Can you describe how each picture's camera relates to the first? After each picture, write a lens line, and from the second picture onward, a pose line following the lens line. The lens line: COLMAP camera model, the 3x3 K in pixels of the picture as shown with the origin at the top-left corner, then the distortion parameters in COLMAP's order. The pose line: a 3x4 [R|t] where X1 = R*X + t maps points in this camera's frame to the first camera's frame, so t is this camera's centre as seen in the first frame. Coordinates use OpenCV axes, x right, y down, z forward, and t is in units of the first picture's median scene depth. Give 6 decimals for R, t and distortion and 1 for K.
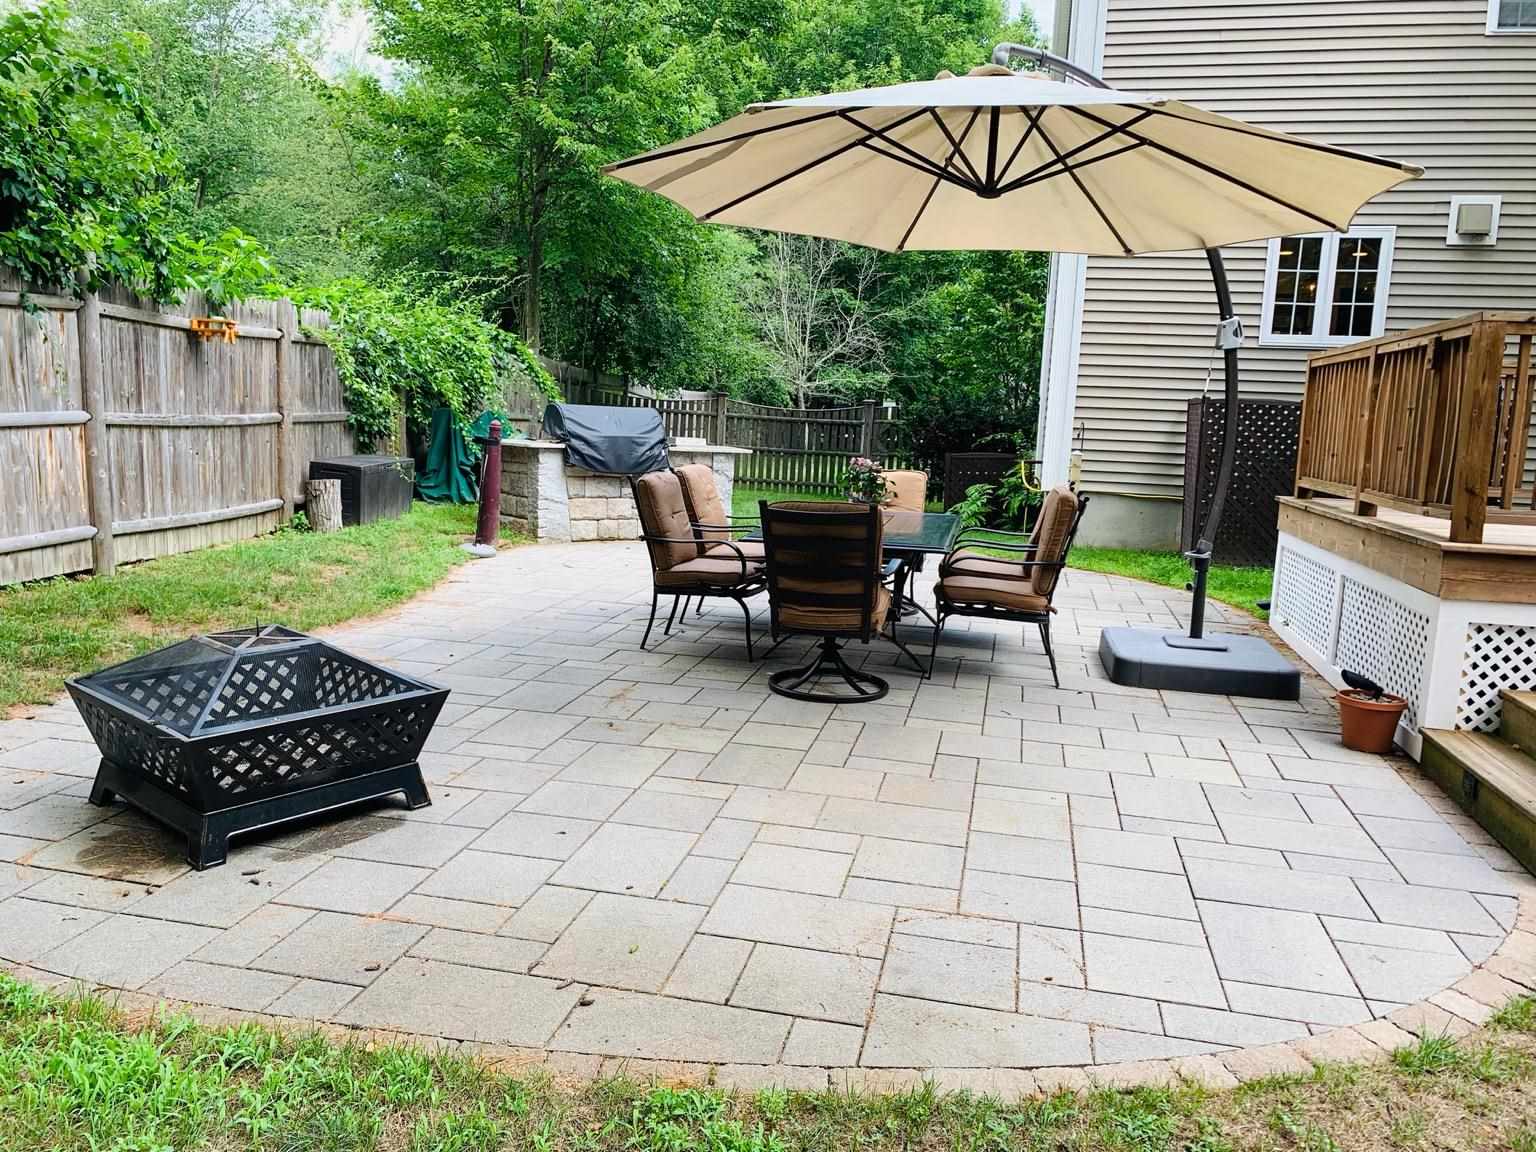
lens RADIAL K [[1187.0, 0, 757.2], [0, 1187.0, 580.3], [0, 0, 1]] dist [0.054203, -0.085877]
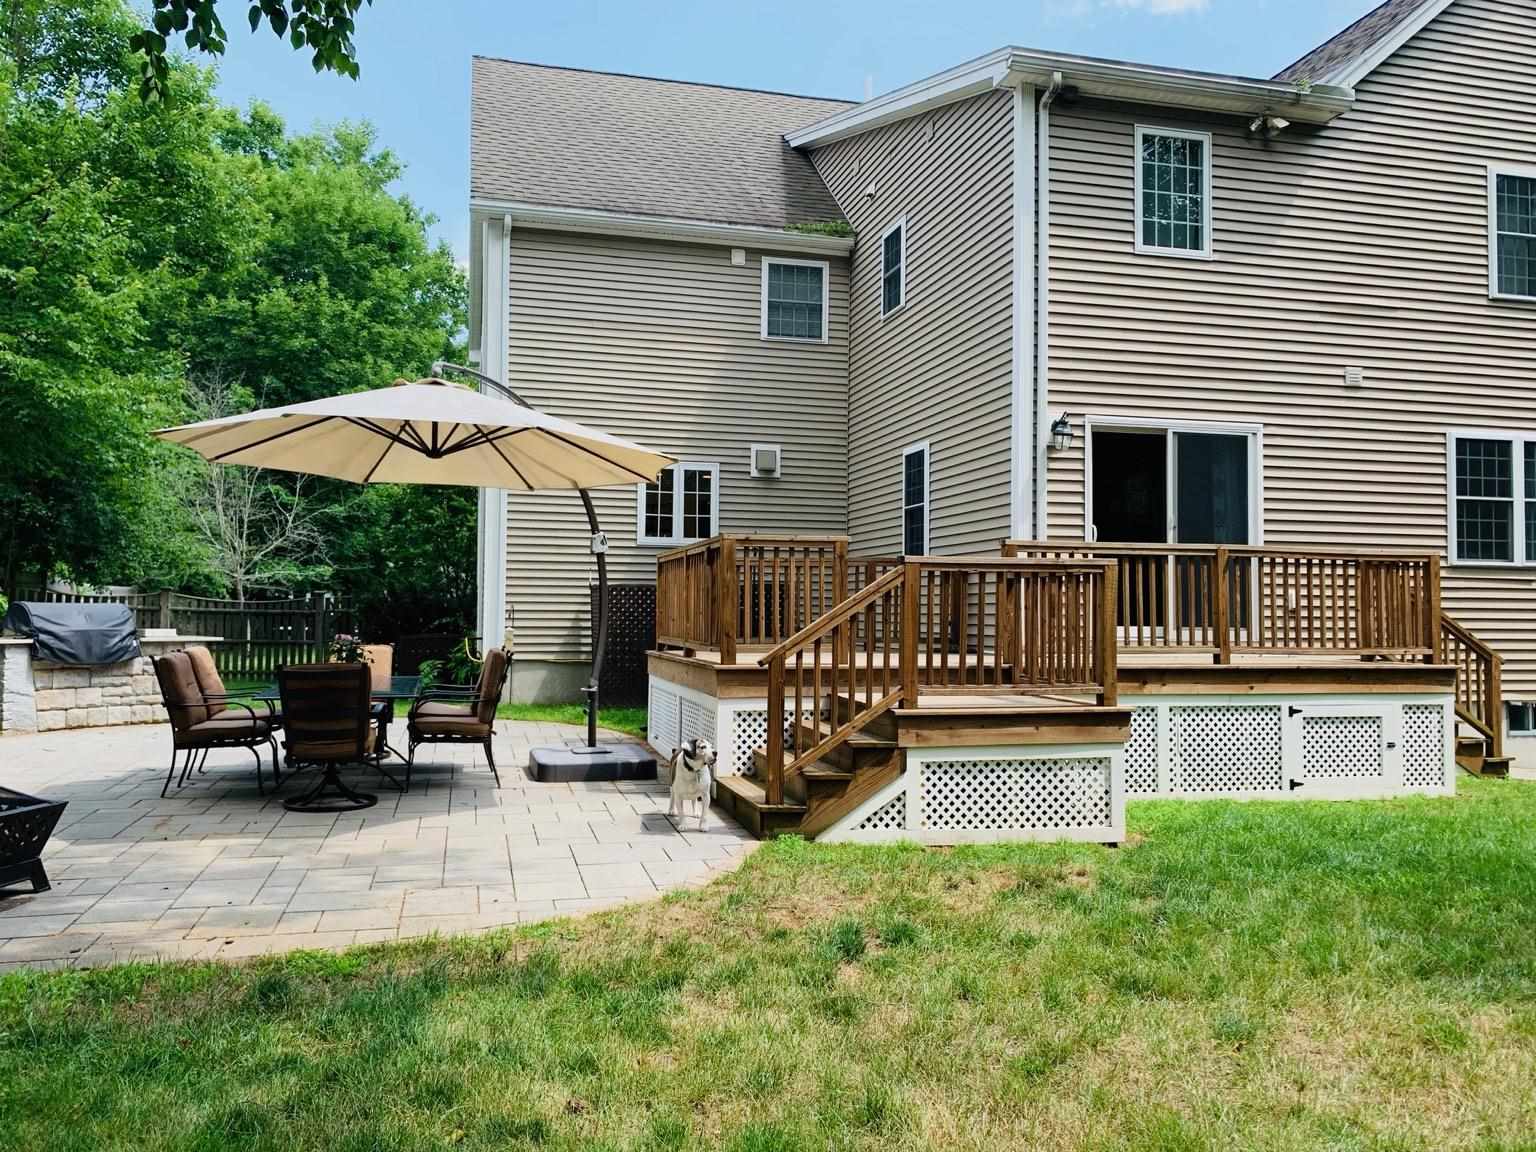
lens RADIAL K [[1187.0, 0, 757.2], [0, 1187.0, 580.3], [0, 0, 1]] dist [0.054203, -0.085877]
pose [[0.895744, -0.020762, 0.444085, -0.055464], [0.089648, 0.986824, -0.134688, 0.035863], [-0.435438, 0.160457, 0.885803, -0.241209]]
